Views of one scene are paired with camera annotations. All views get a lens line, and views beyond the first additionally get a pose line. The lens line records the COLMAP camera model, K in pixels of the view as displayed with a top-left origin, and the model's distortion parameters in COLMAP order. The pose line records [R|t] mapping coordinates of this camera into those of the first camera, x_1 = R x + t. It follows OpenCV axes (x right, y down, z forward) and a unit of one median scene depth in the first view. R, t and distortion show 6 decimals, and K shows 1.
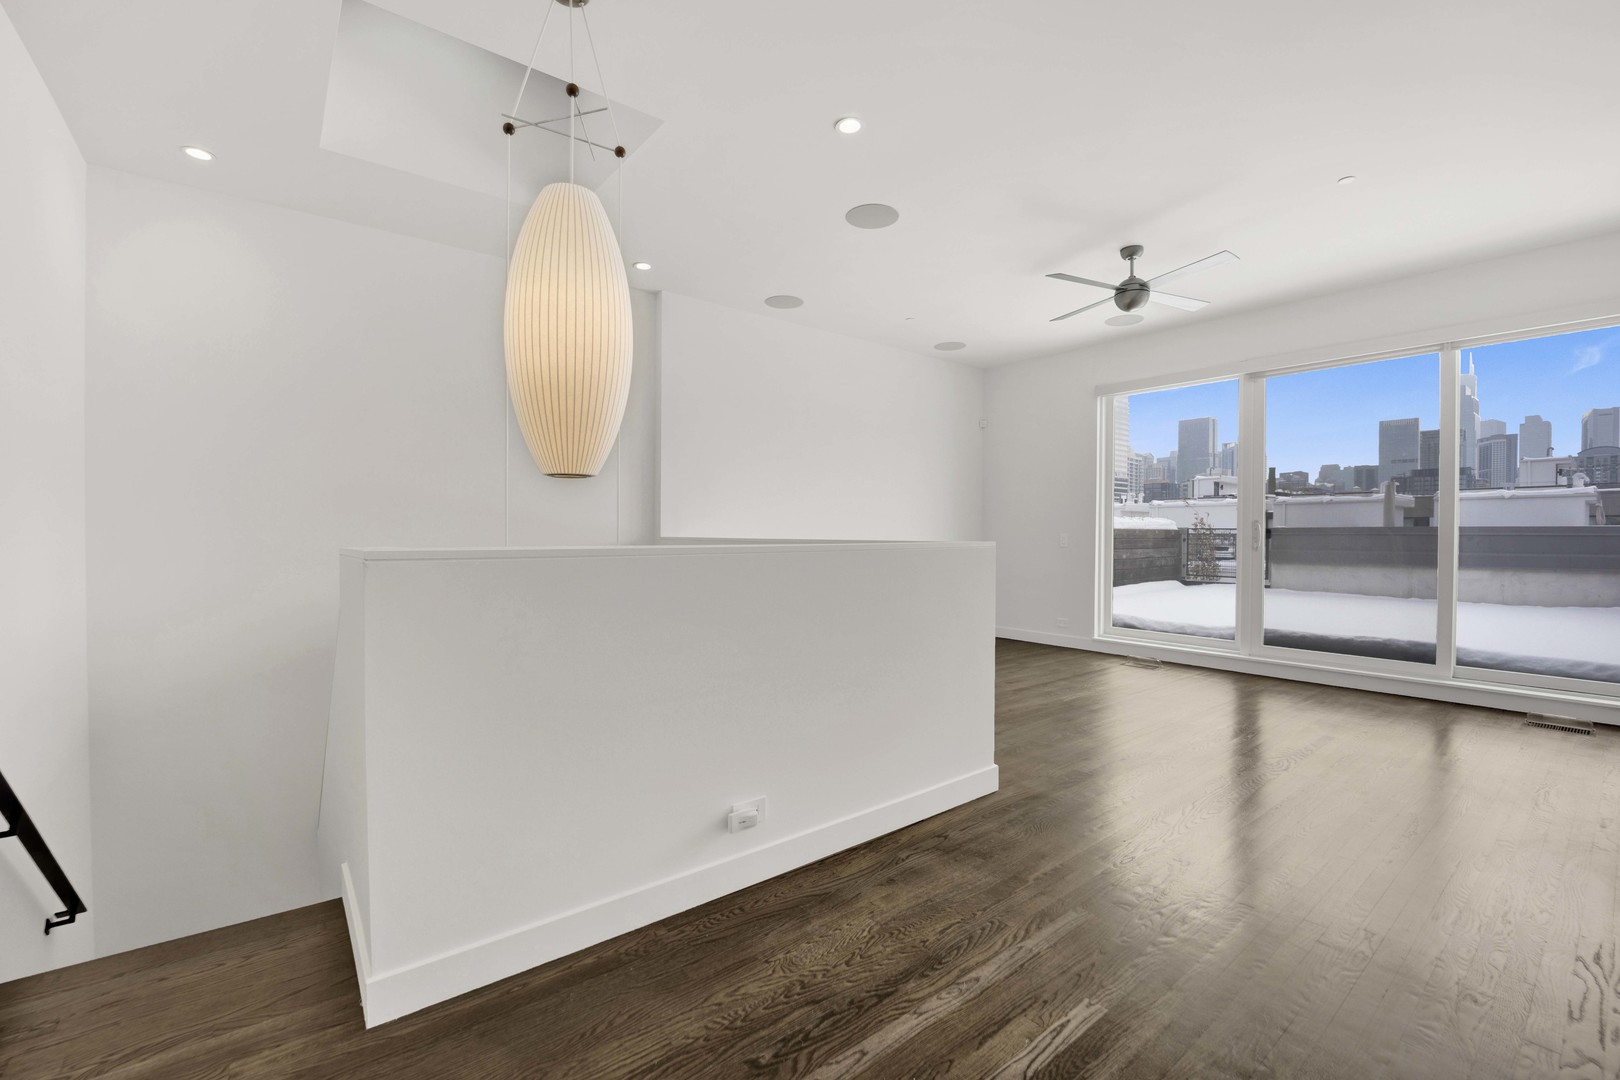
lens RADIAL K [[668.9, 0, 805.8], [0, 668.9, 541.3], [0, 0, 1]] dist [-0.017205, 0.000284]
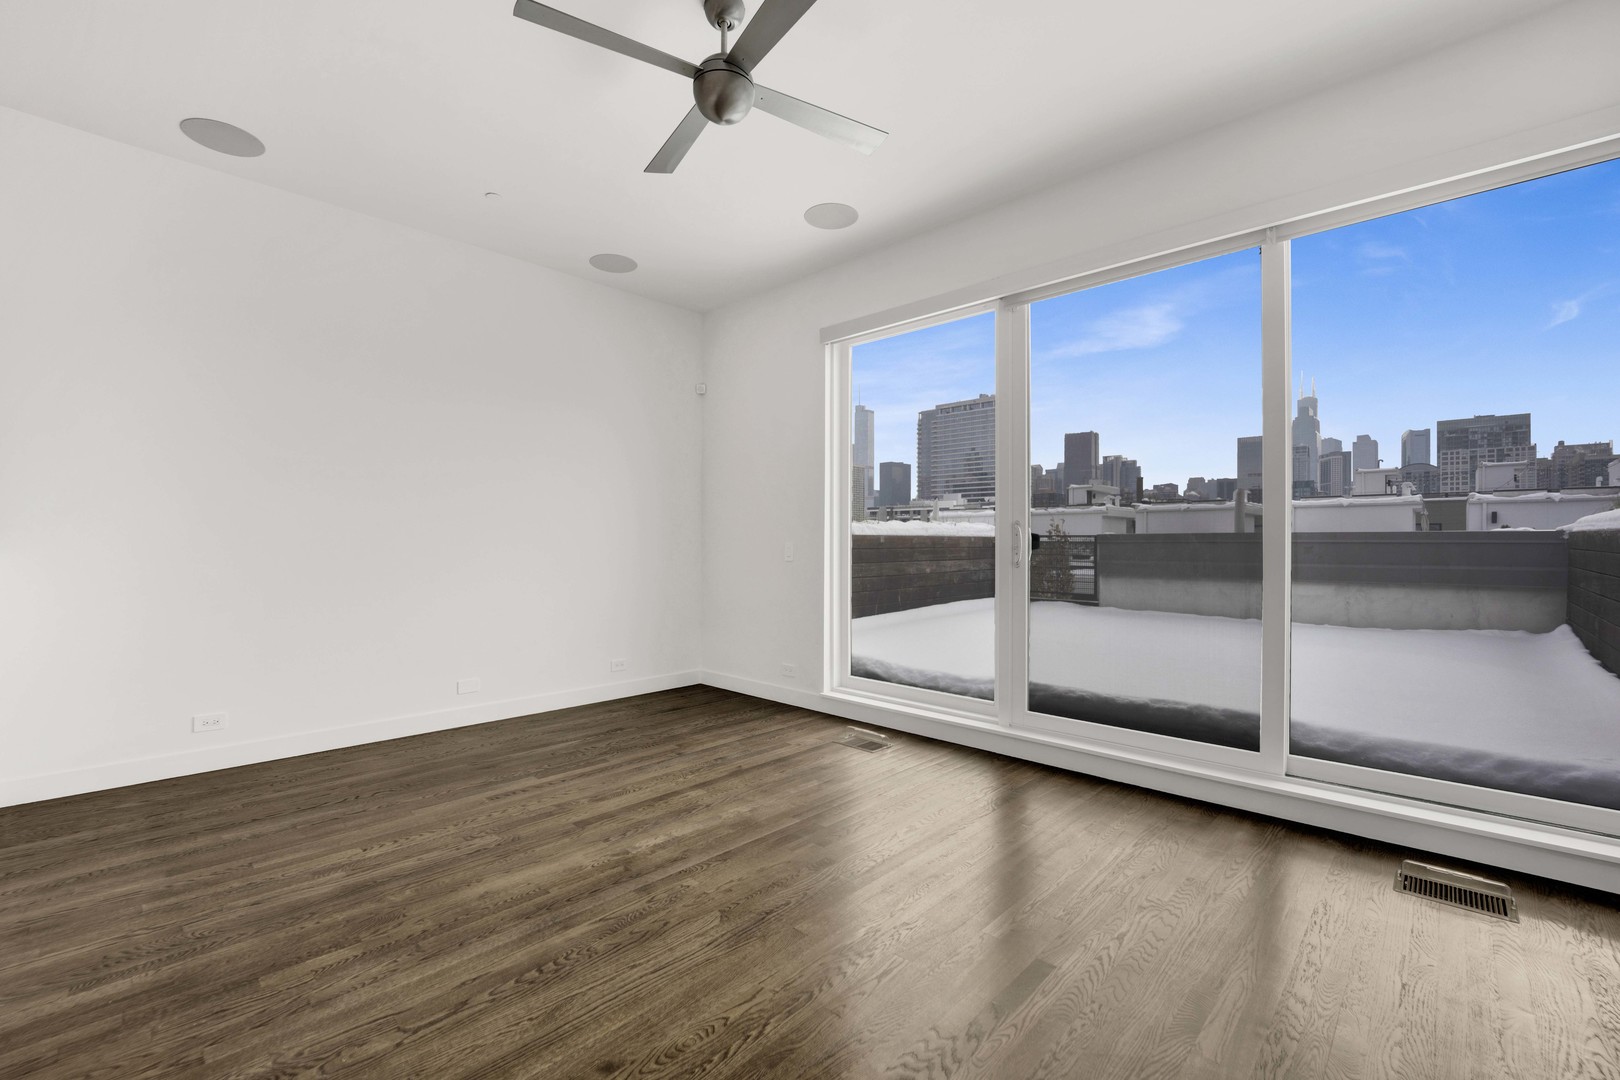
lens RADIAL K [[679.2, 0, 799.1], [0, 679.2, 543.0], [0, 0, 1]] dist [-0.021692, -0.000585]
pose [[0.990772, -0.002325, 0.135519, 0.206229], [0.003789, 0.999937, -0.010544, -0.001939], [-0.135486, 0.010961, 0.990719, 0.201457]]
